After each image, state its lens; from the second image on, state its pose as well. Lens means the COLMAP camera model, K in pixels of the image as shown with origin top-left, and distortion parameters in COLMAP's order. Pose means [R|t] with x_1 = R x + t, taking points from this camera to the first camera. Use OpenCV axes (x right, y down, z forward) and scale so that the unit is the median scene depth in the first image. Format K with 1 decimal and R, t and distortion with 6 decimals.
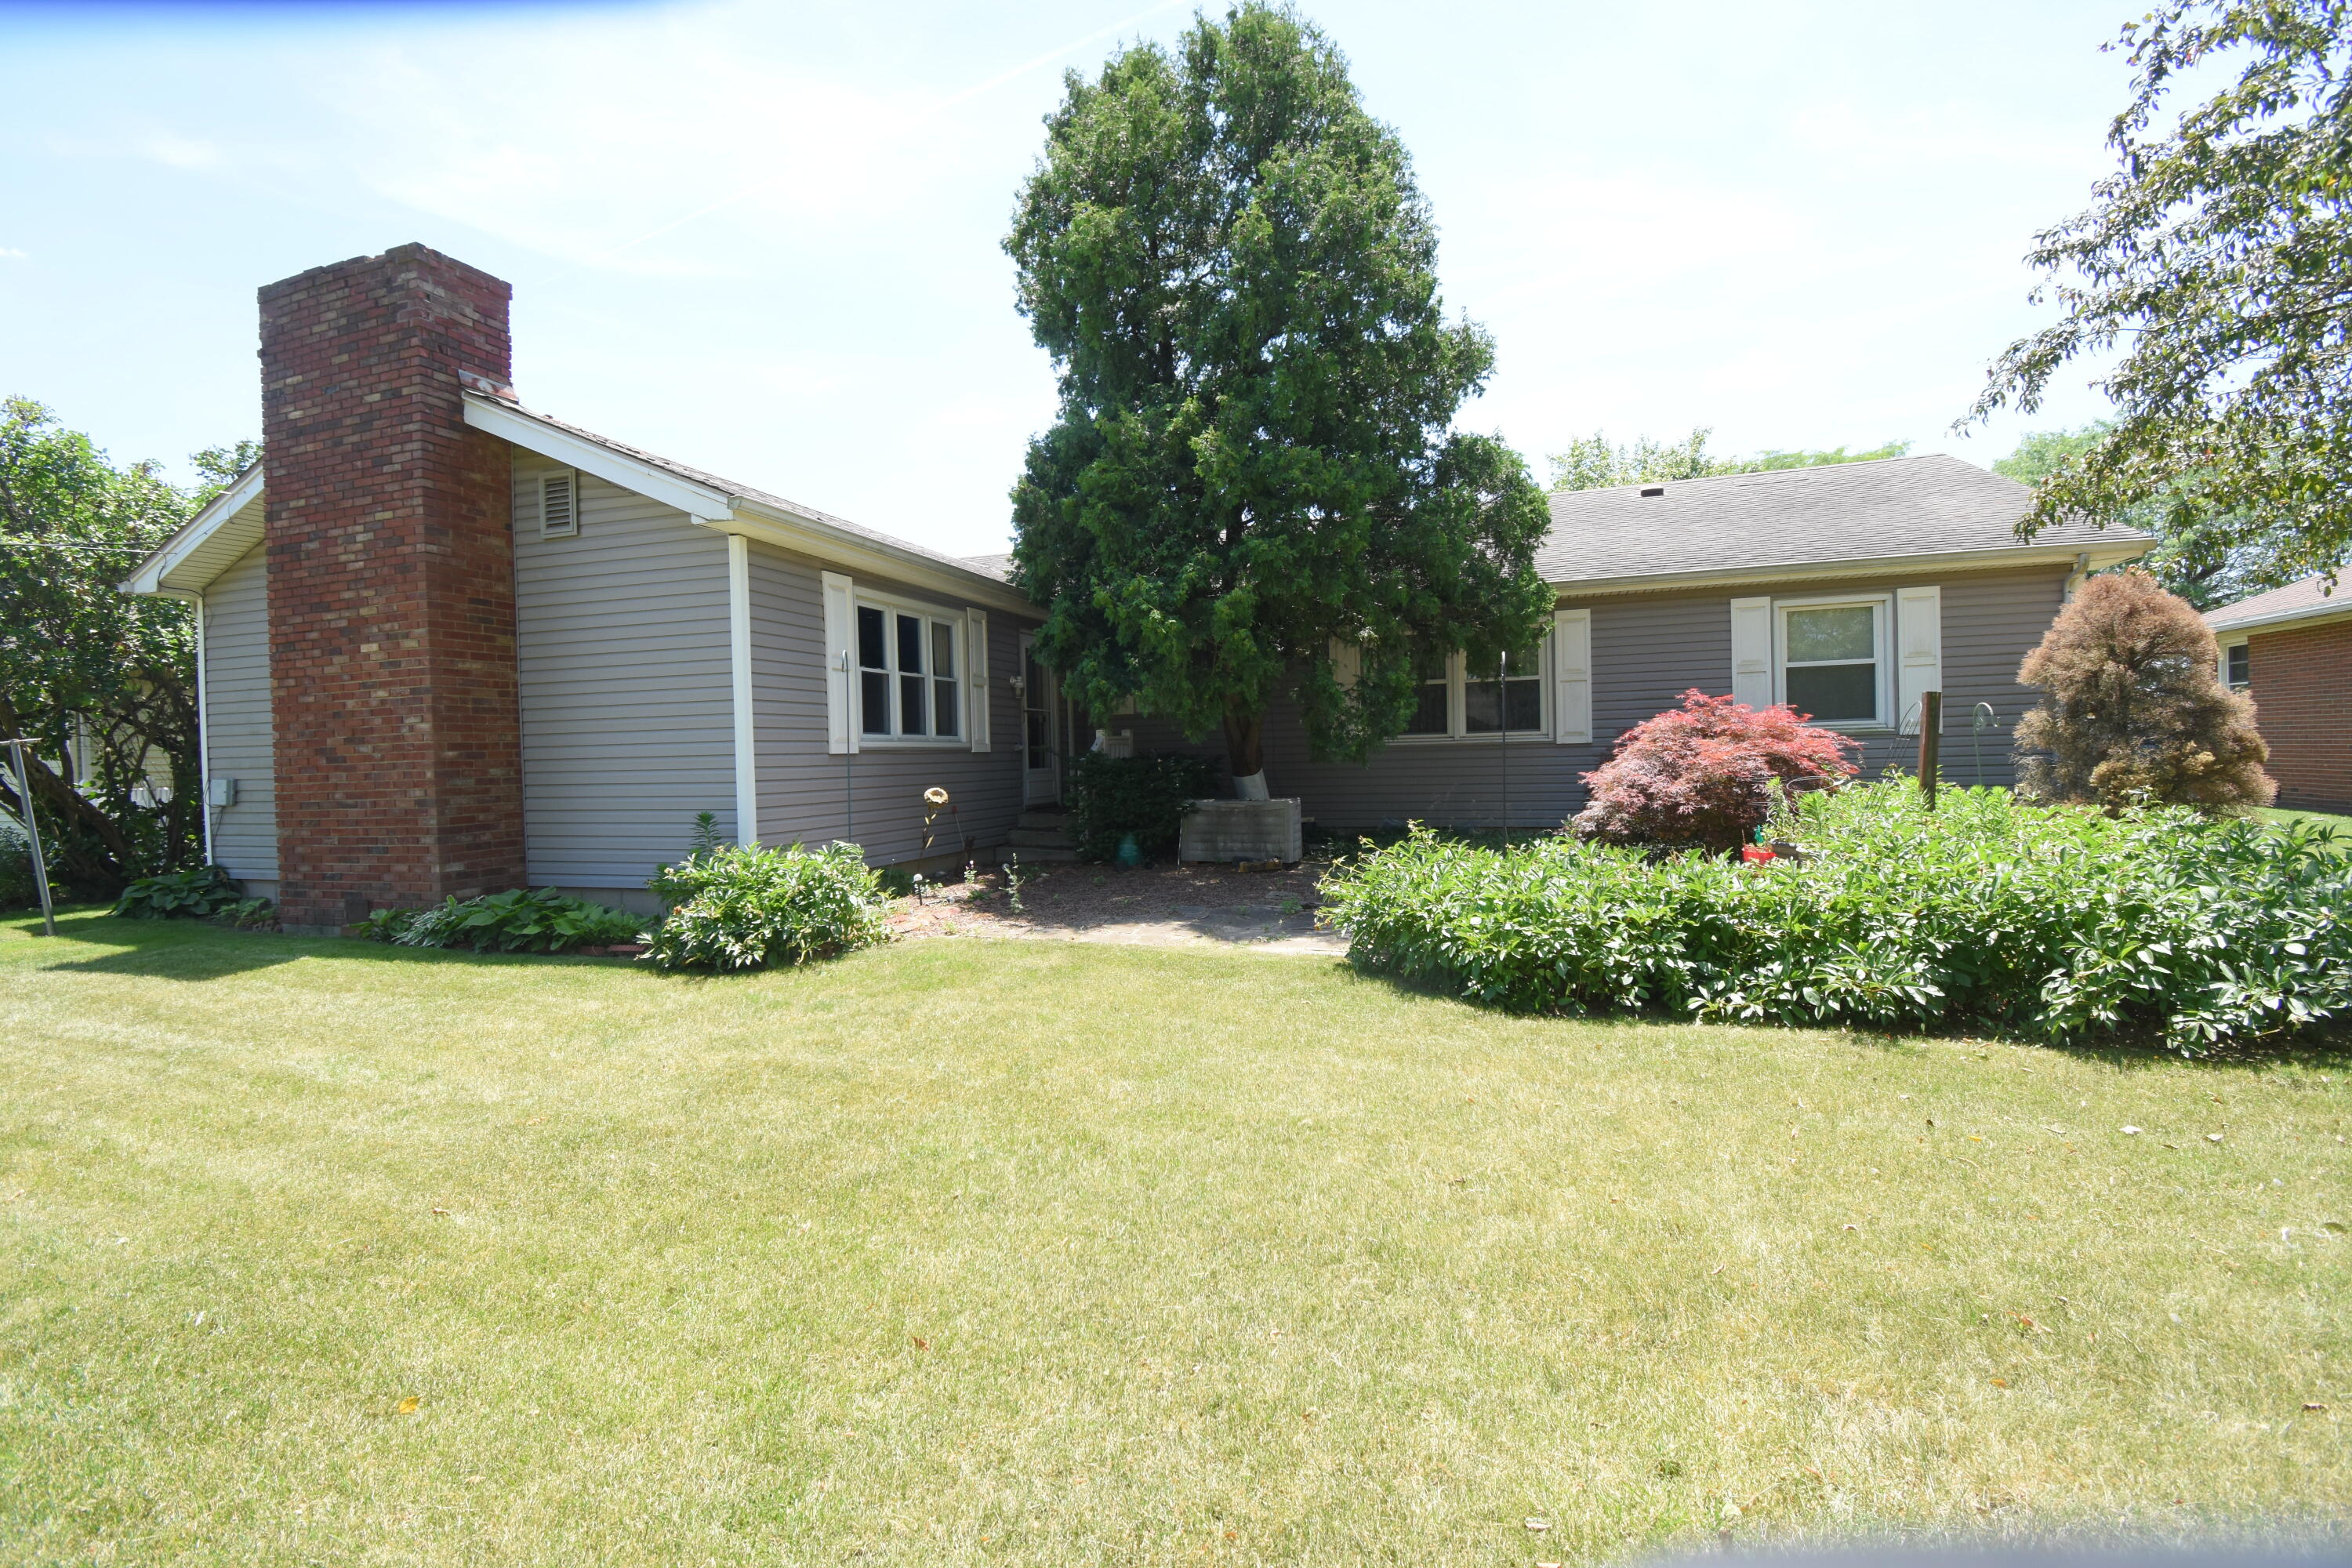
lens RADIAL K [[1037.8, 0, 1191.1], [0, 1037.8, 764.3], [0, 0, 1]] dist [0.008809, -0.017135]
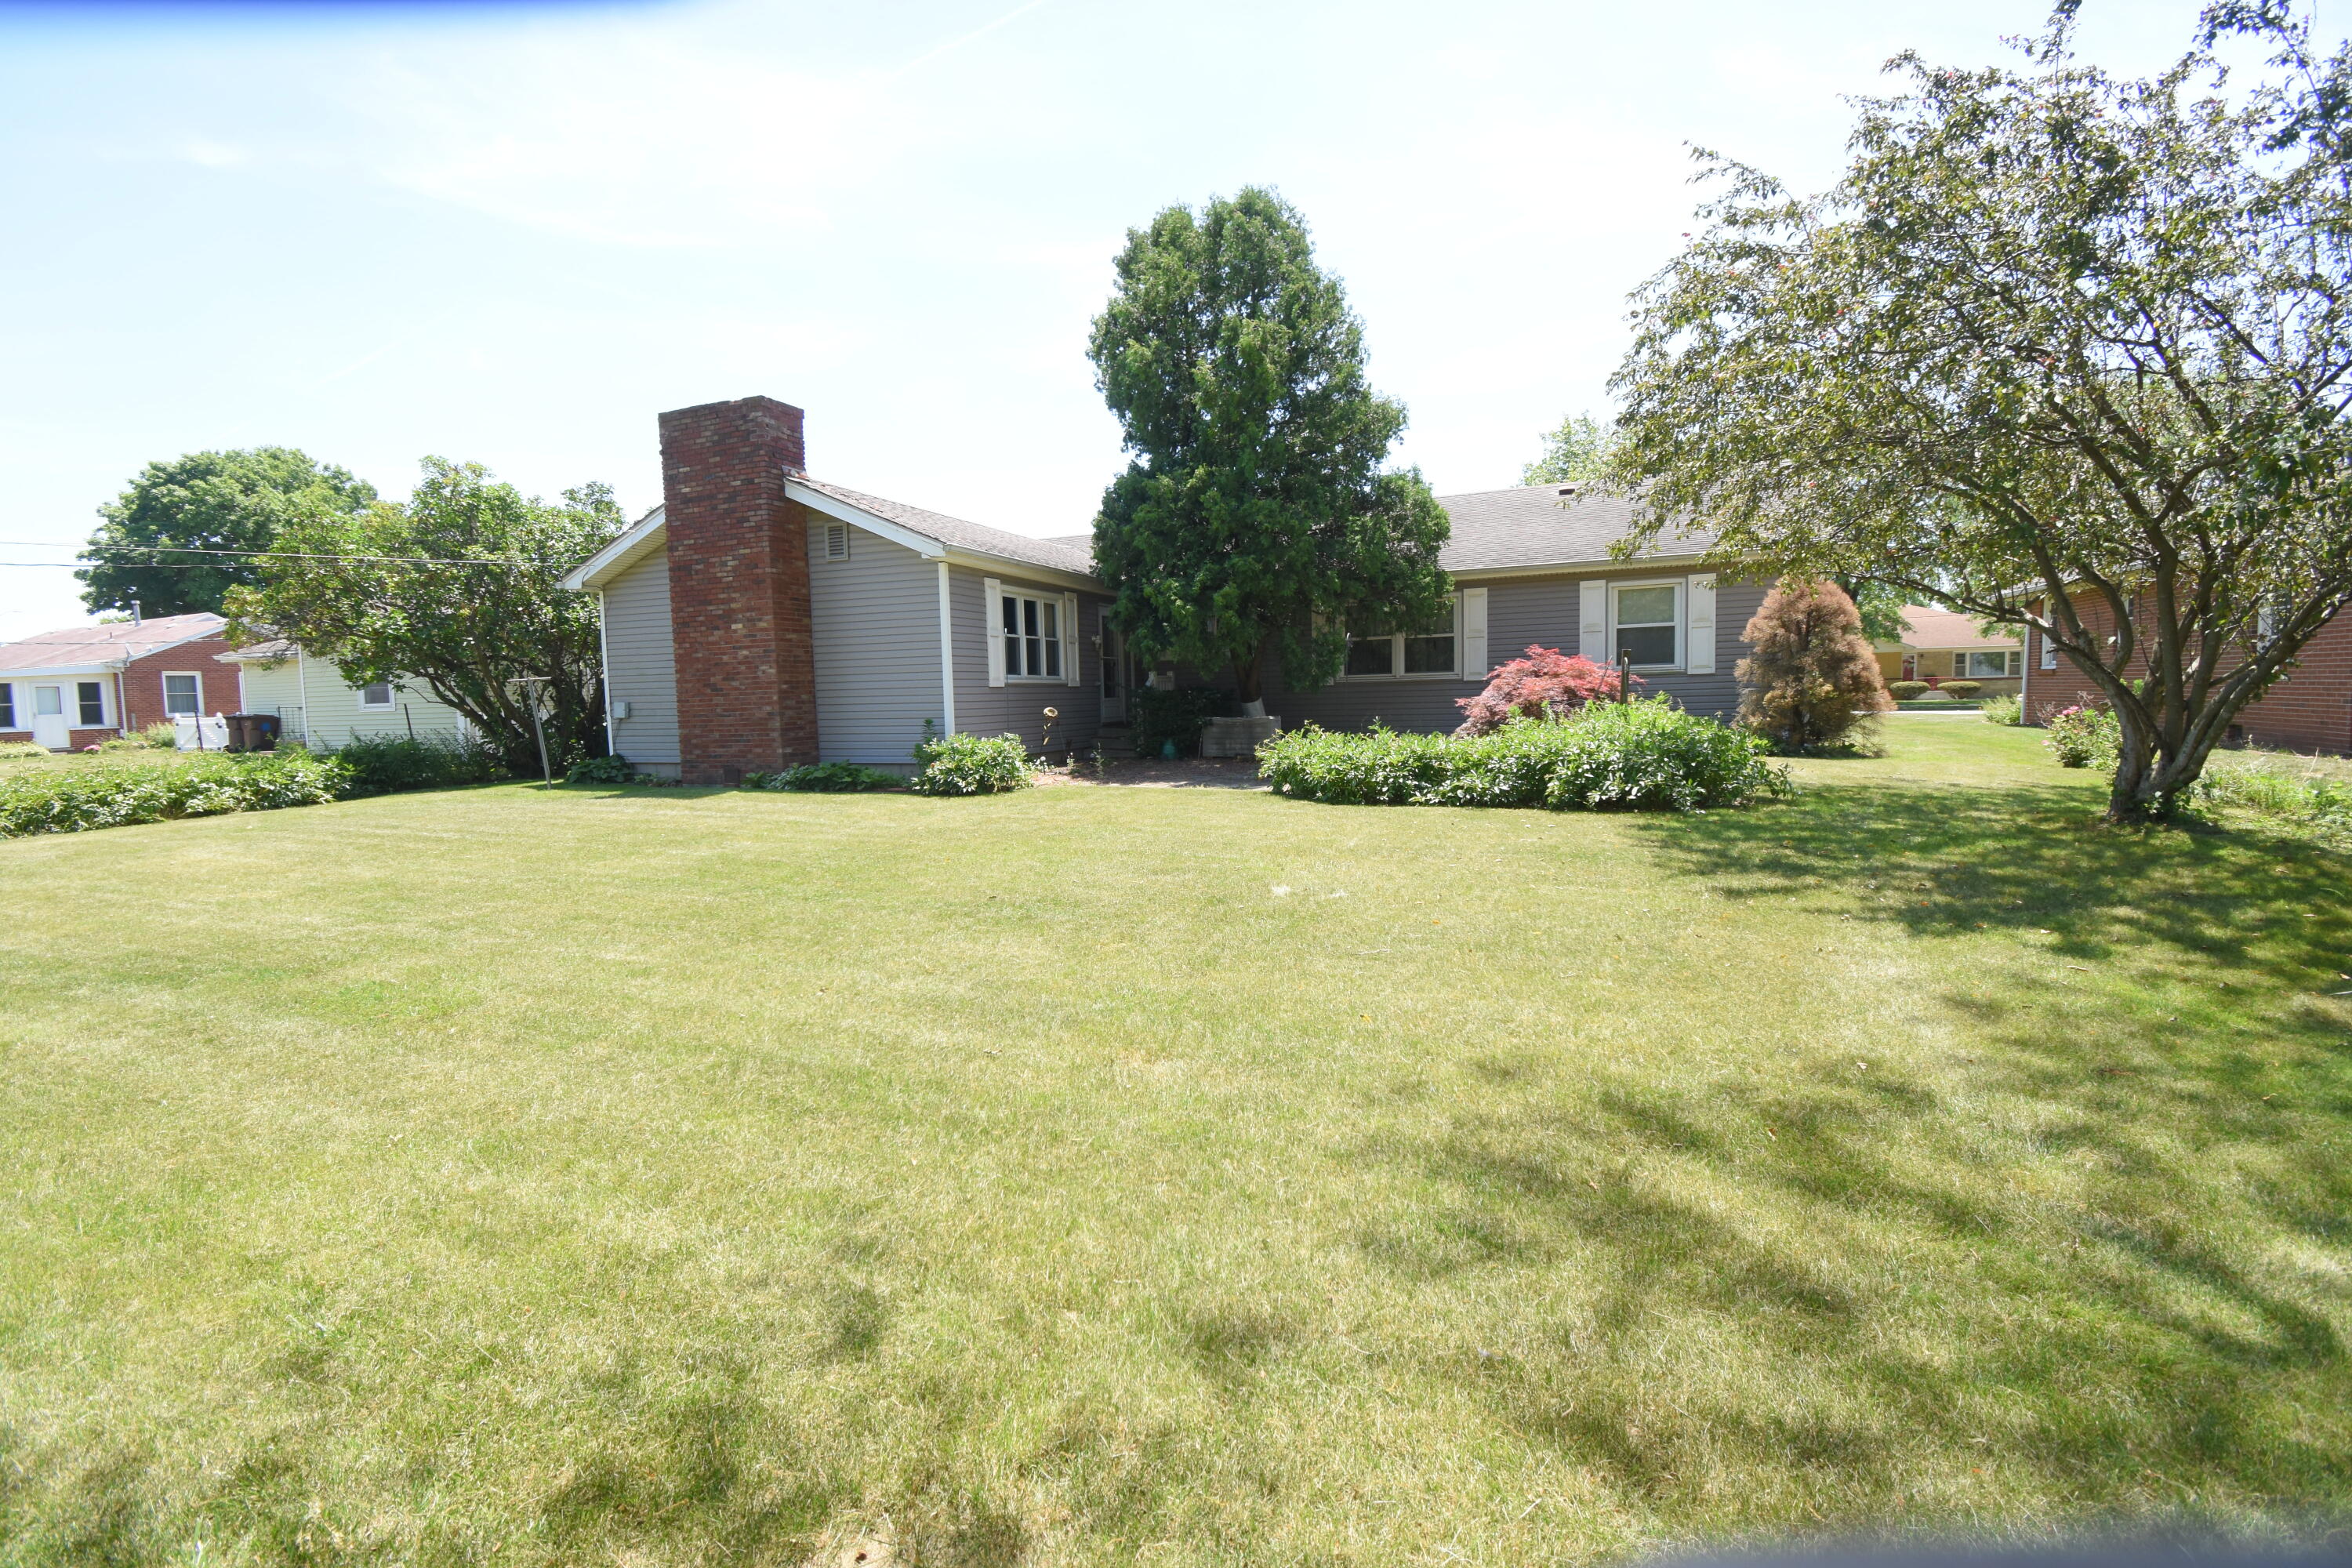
lens RADIAL K [[1037.8, 0, 1185.7], [0, 1037.8, 801.5], [0, 0, 1]] dist [0.008809, -0.017135]
pose [[0.997508, 0.007174, -0.070184, 0.091890], [-0.000611, 0.995658, 0.093084, 0.018761], [0.070547, -0.092809, 0.993182, -0.680973]]
